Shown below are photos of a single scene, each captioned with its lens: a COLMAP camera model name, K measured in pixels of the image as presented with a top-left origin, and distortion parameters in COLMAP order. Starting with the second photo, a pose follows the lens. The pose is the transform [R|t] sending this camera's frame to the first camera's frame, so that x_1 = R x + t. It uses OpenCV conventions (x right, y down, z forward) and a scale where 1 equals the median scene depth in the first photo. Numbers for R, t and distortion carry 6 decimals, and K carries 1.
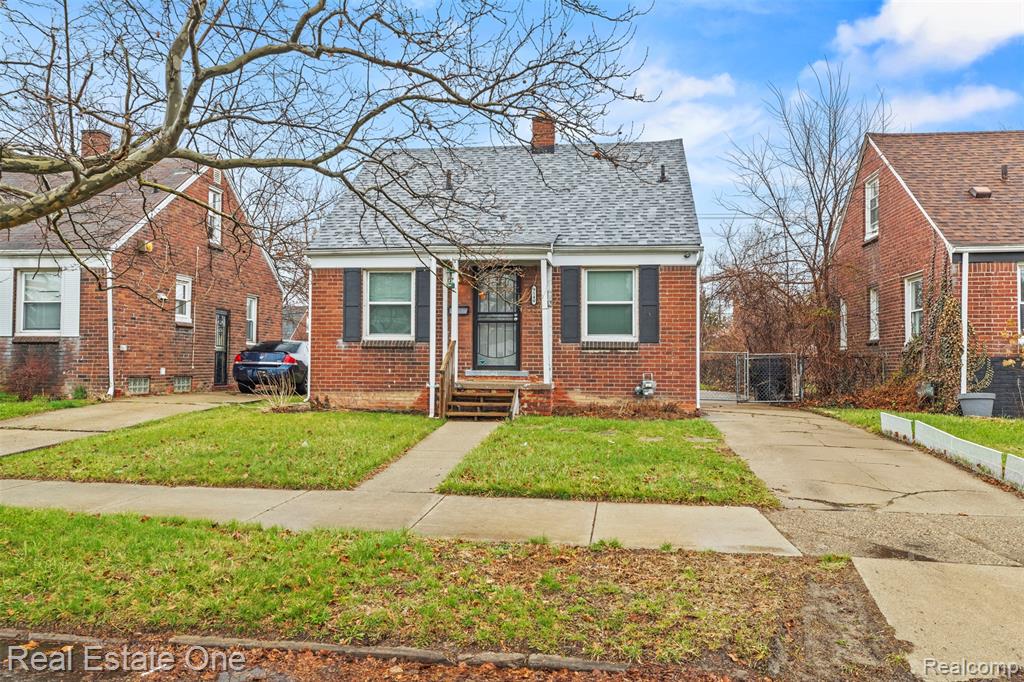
lens RADIAL K [[794.2, 0, 511.2], [0, 794.2, 342.3], [0, 0, 1]] dist [0.001846, 0.000079]
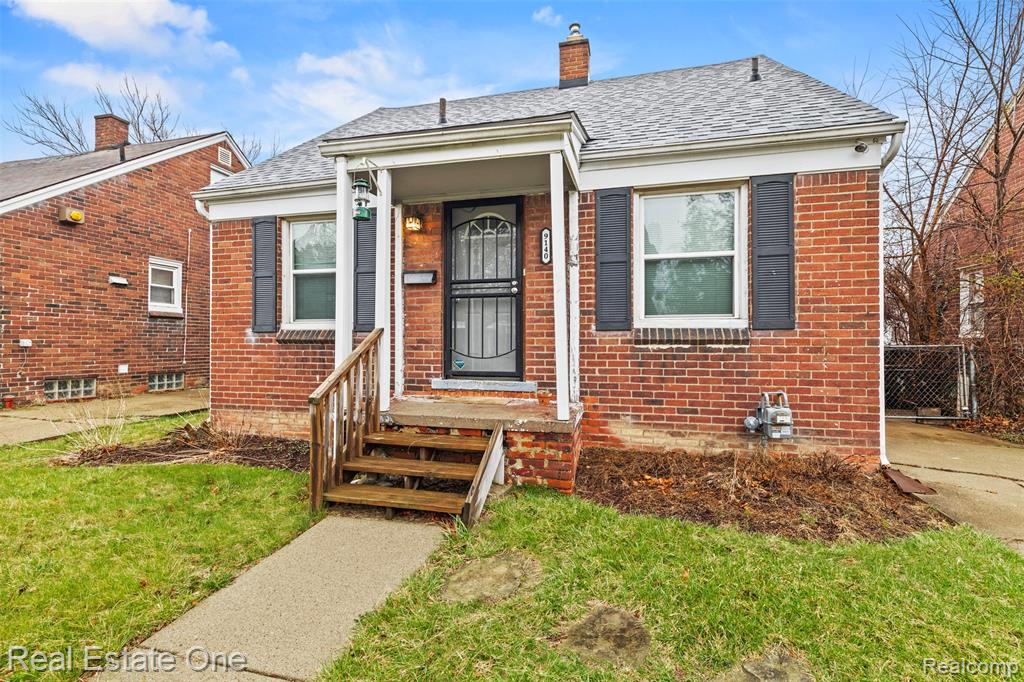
lens RADIAL K [[462.9, 0, 514.6], [0, 462.9, 338.6], [0, 0, 1]] dist [0.005541, 0.000298]
pose [[0.992579, -0.006444, -0.121430, 0.046127], [0.008073, 0.999884, 0.012928, 0.001073], [0.121332, -0.013812, 0.992516, 0.678045]]
